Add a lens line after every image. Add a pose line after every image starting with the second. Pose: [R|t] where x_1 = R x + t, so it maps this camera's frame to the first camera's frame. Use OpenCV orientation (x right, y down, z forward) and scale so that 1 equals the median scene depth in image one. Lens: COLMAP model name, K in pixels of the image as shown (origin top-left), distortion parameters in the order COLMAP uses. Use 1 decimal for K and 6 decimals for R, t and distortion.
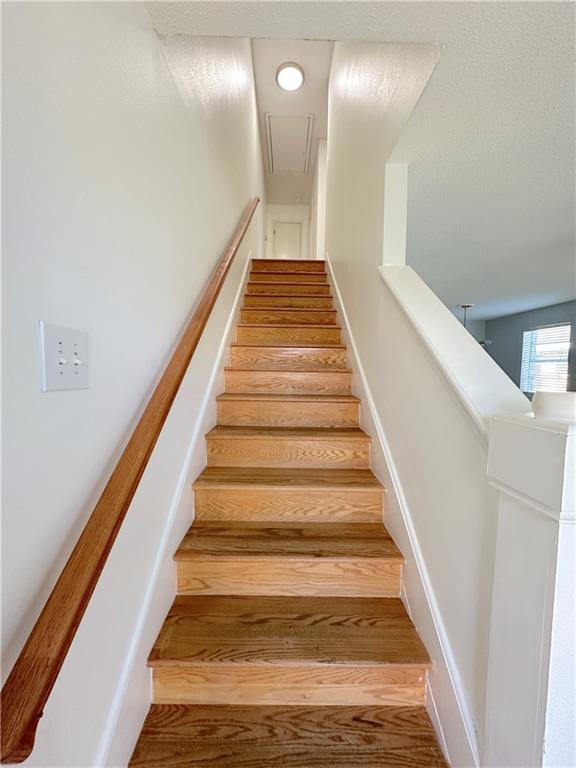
lens RADIAL K [[305.3, 0, 288.2], [0, 305.3, 383.3], [0, 0, 1]] dist [-0.003398, 0.001123]
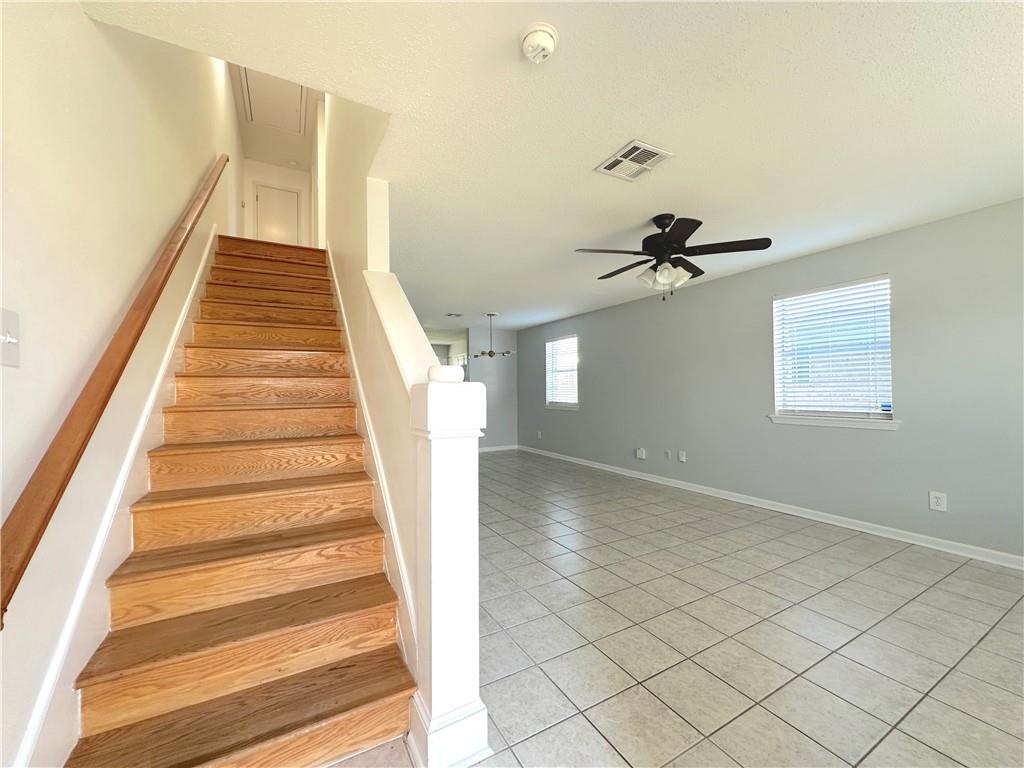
lens RADIAL K [[407.1, 0, 510.8], [0, 407.1, 383.5], [0, 0, 1]] dist [-0.003398, 0.001123]
pose [[0.879848, -0.022709, 0.474712, 0.075768], [0.053138, 0.997295, -0.050780, 0.106382], [-0.472275, 0.069903, 0.878675, -0.463209]]
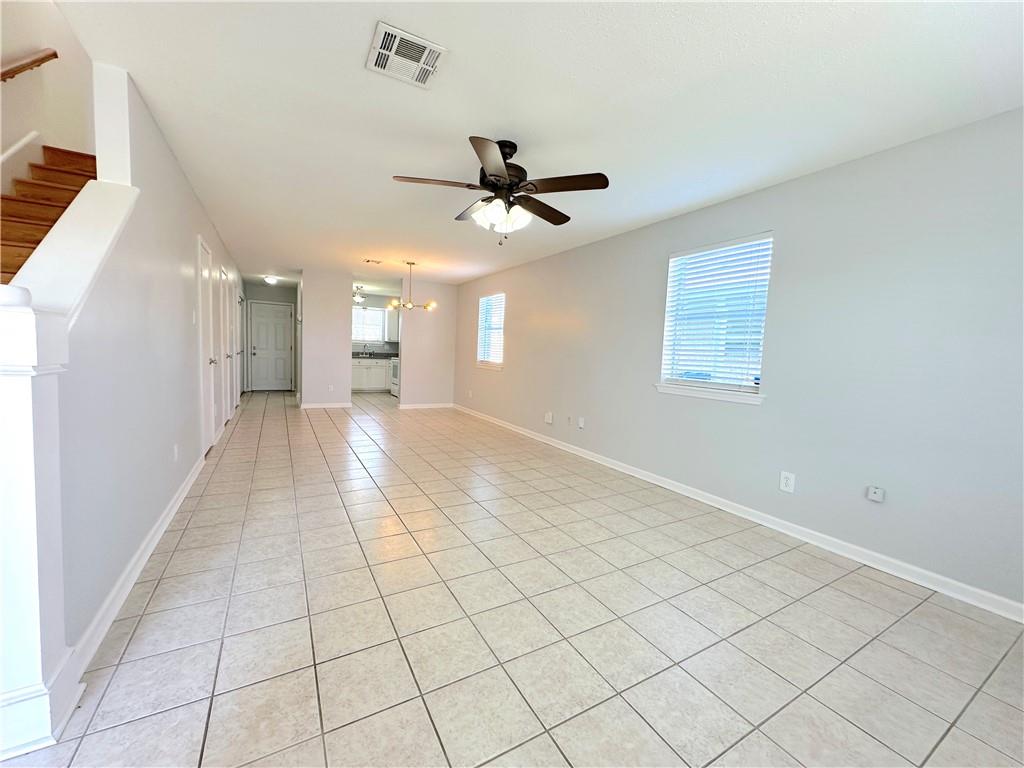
lens RADIAL K [[407.1, 0, 511.0], [0, 407.1, 382.4], [0, 0, 1]] dist [-0.003398, 0.001123]
pose [[0.875282, -0.020252, 0.483188, 0.830051], [-0.000234, 0.999105, 0.042299, 0.155247], [-0.483612, -0.037137, 0.874494, -0.662429]]
